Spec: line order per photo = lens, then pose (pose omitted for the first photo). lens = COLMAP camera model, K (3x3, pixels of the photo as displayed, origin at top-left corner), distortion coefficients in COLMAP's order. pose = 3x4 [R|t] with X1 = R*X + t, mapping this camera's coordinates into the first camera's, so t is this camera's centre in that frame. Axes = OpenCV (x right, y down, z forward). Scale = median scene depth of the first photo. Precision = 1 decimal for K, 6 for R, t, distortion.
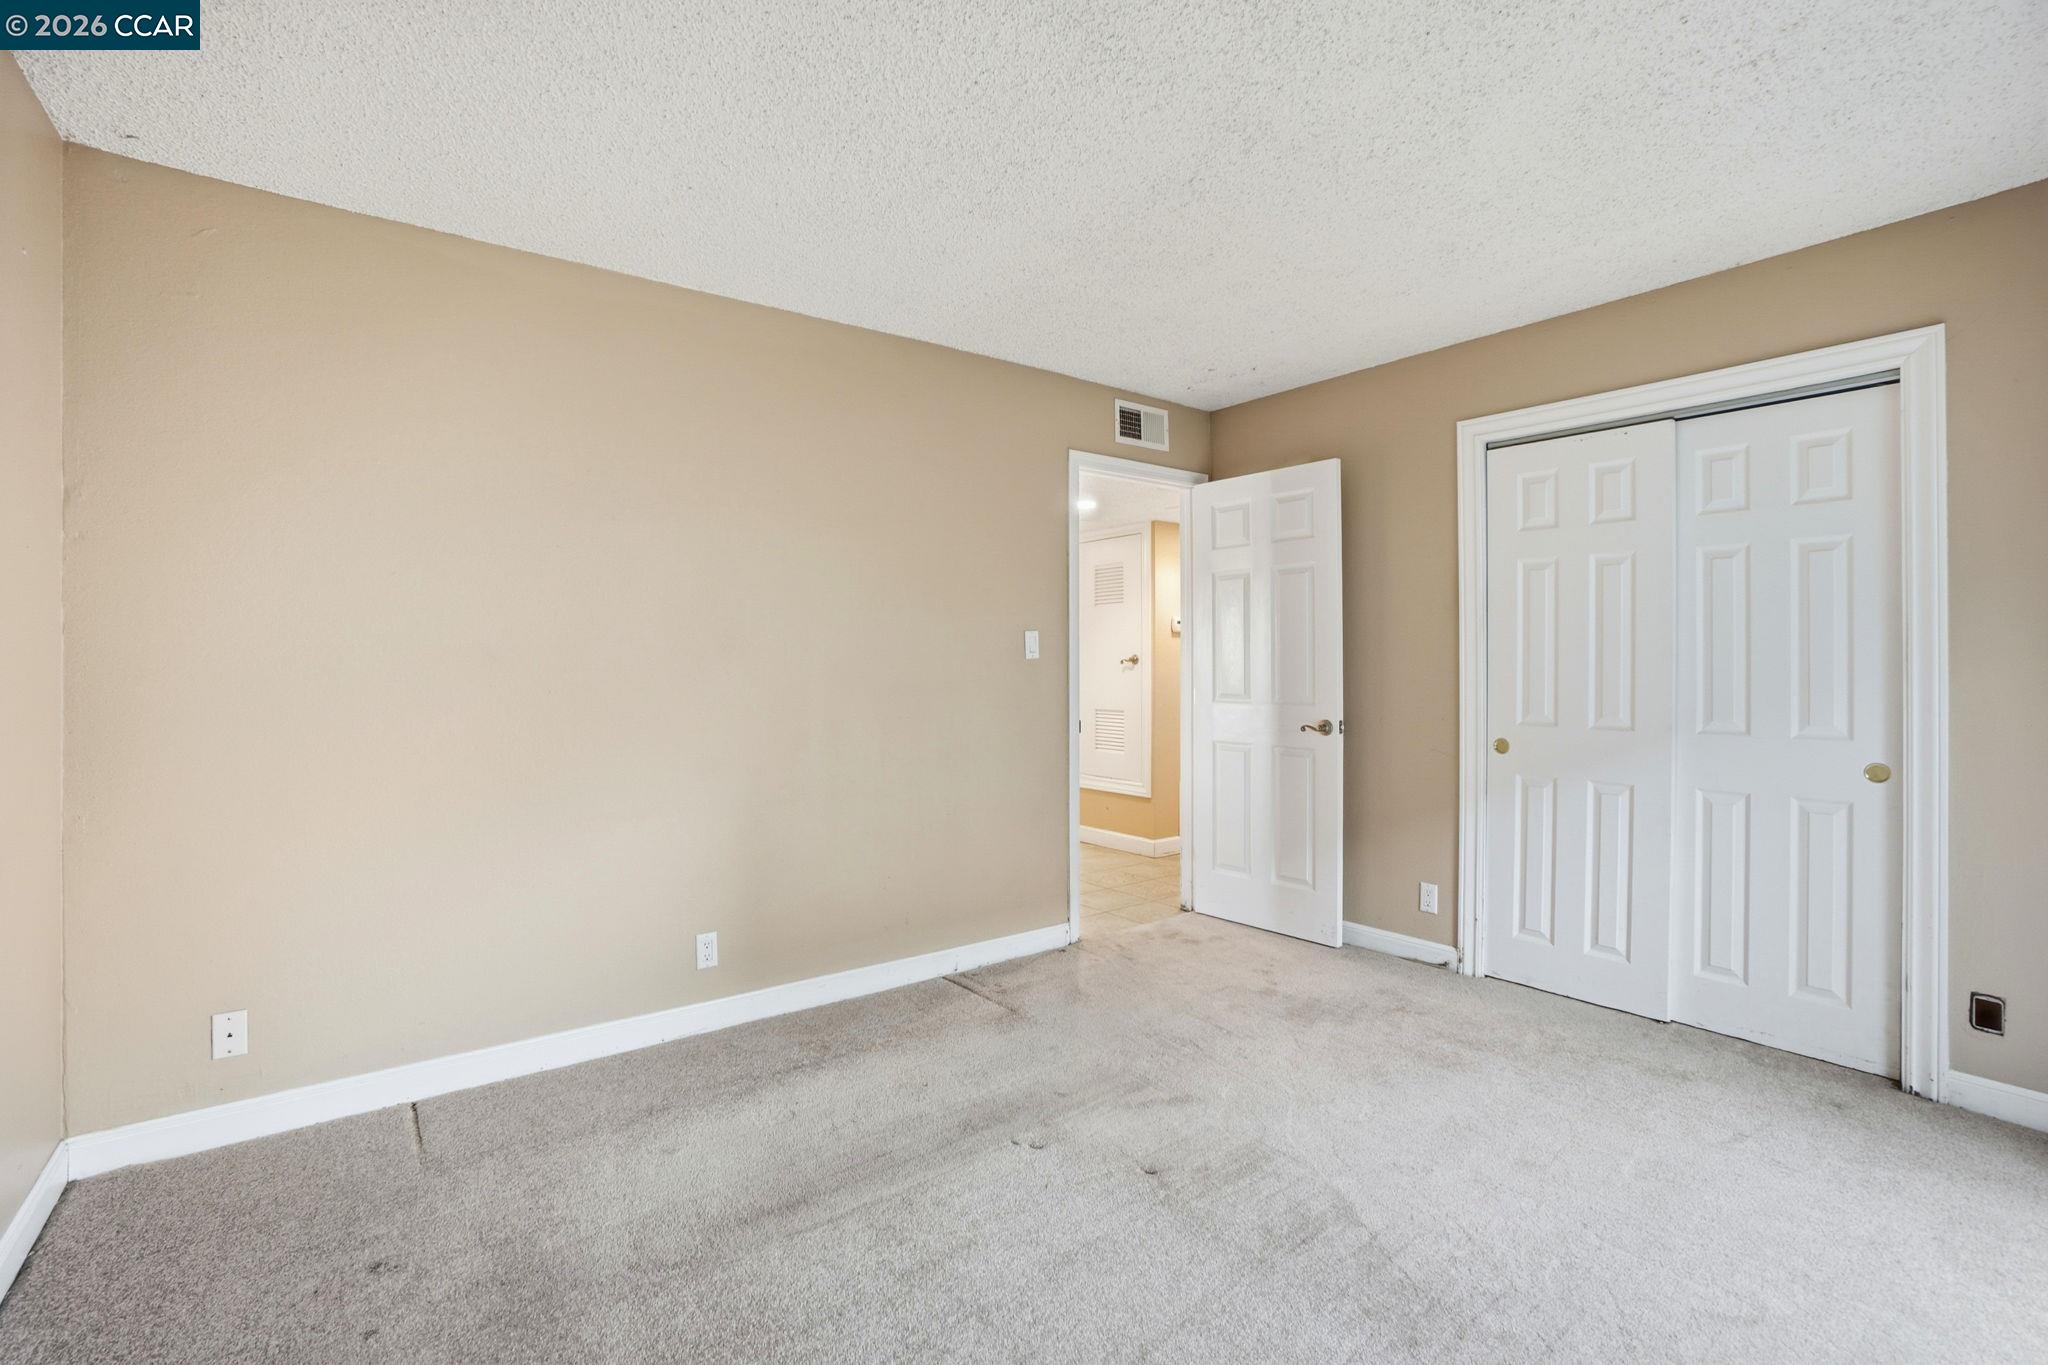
lens RADIAL K [[932.3, 0, 1017.4], [0, 932.3, 663.6], [0, 0, 1]] dist [-0.061879, 0.025414]
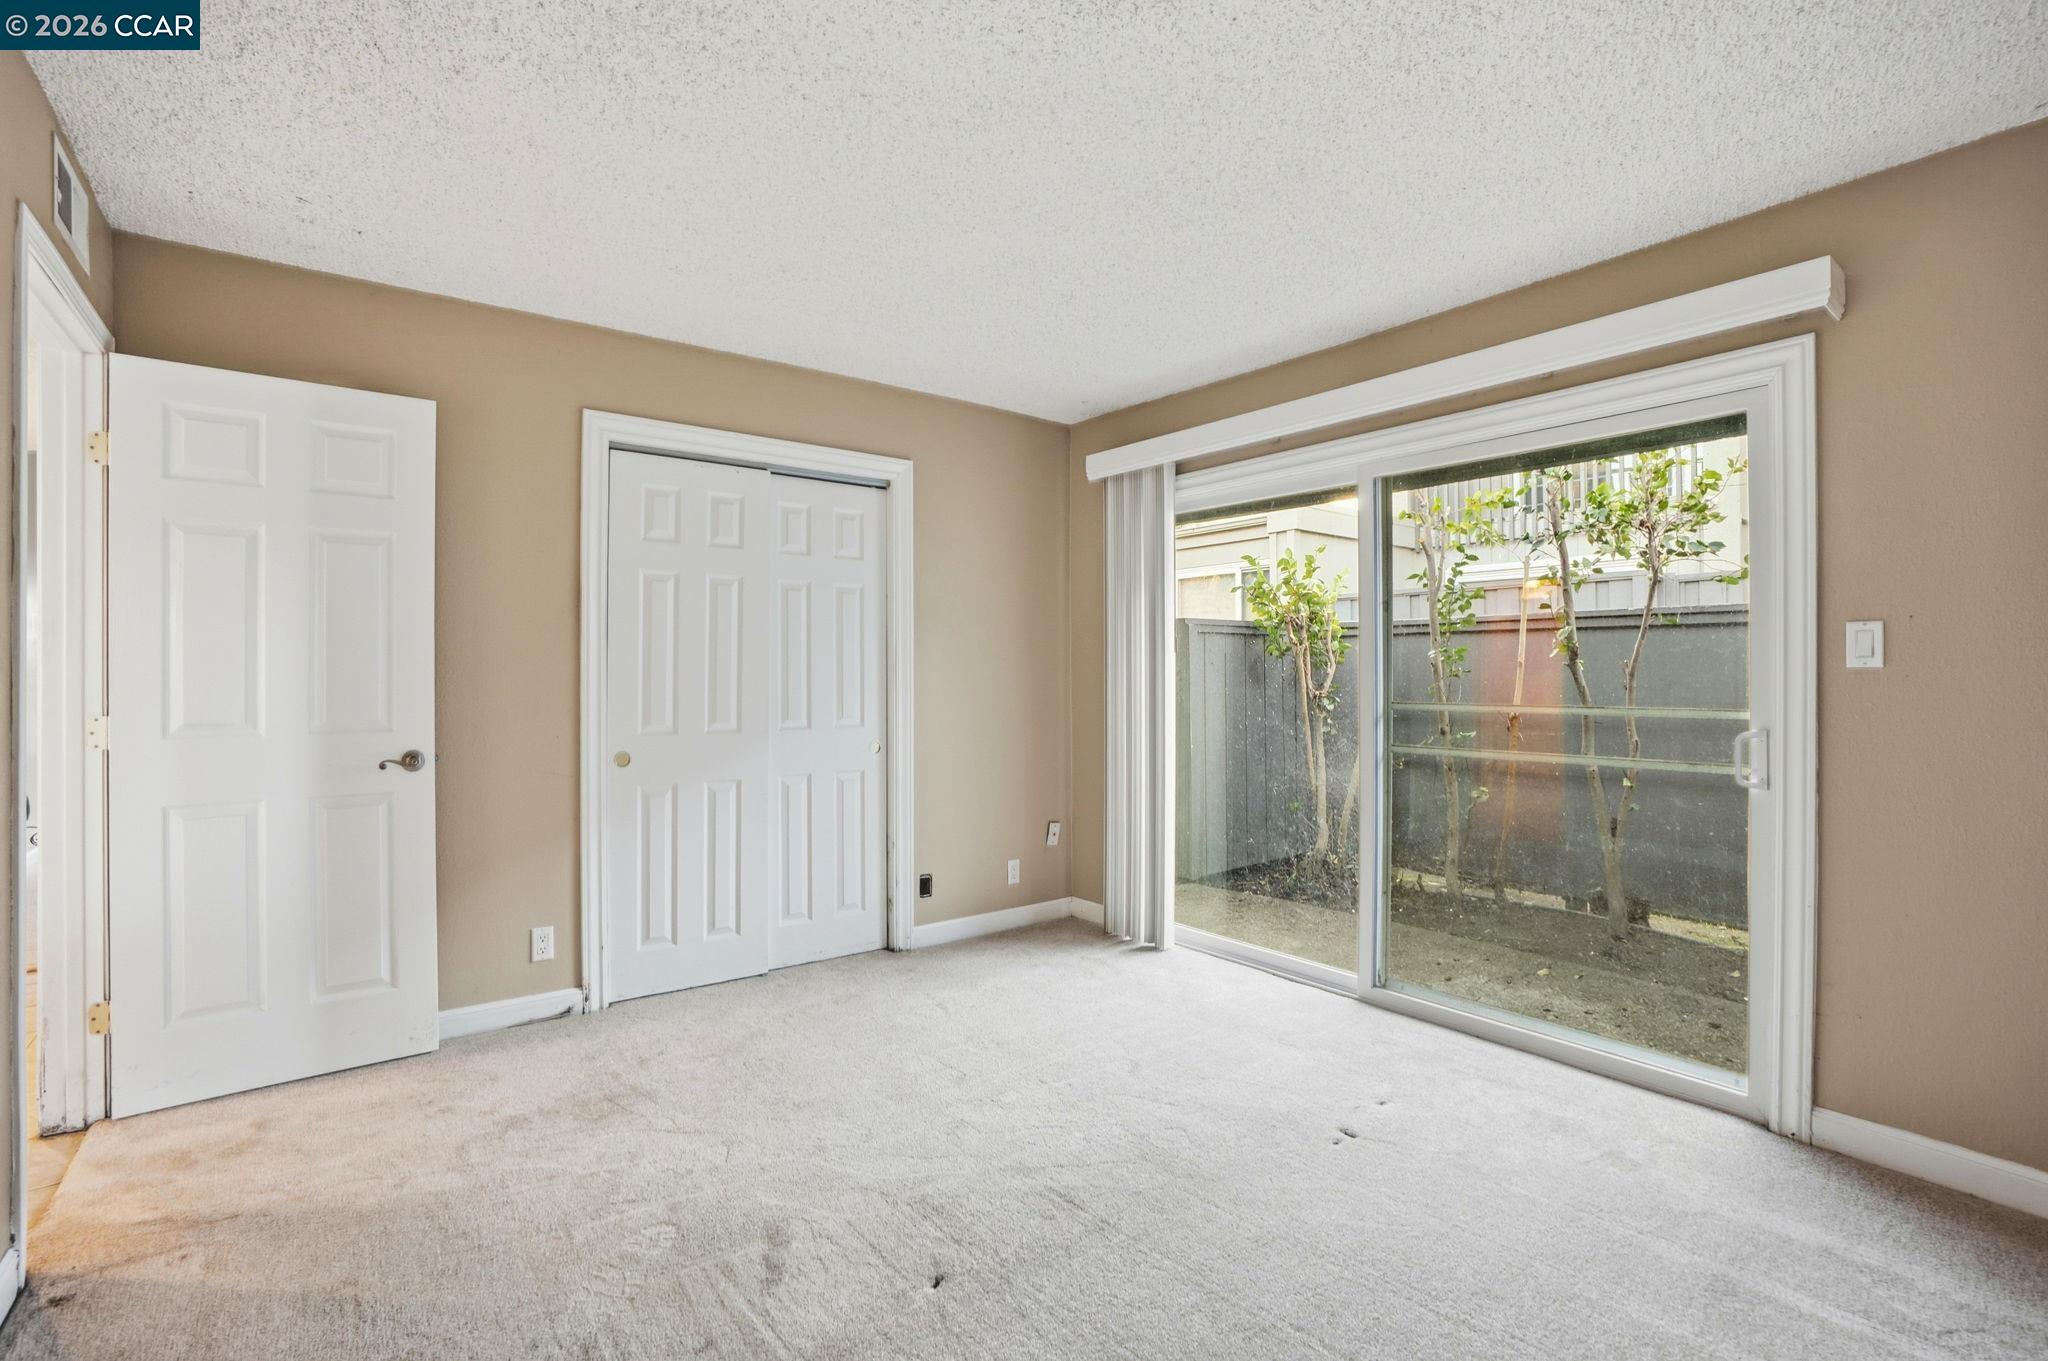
lens RADIAL K [[932.3, 0, 1017.4], [0, 932.3, 661.6], [0, 0, 1]] dist [-0.061879, 0.025414]
pose [[-0.002979, 0.011506, 0.999929, -0.438336], [-0.001490, 0.999933, -0.011510, -0.002096], [-0.999994, -0.001524, -0.002961, 0.578671]]
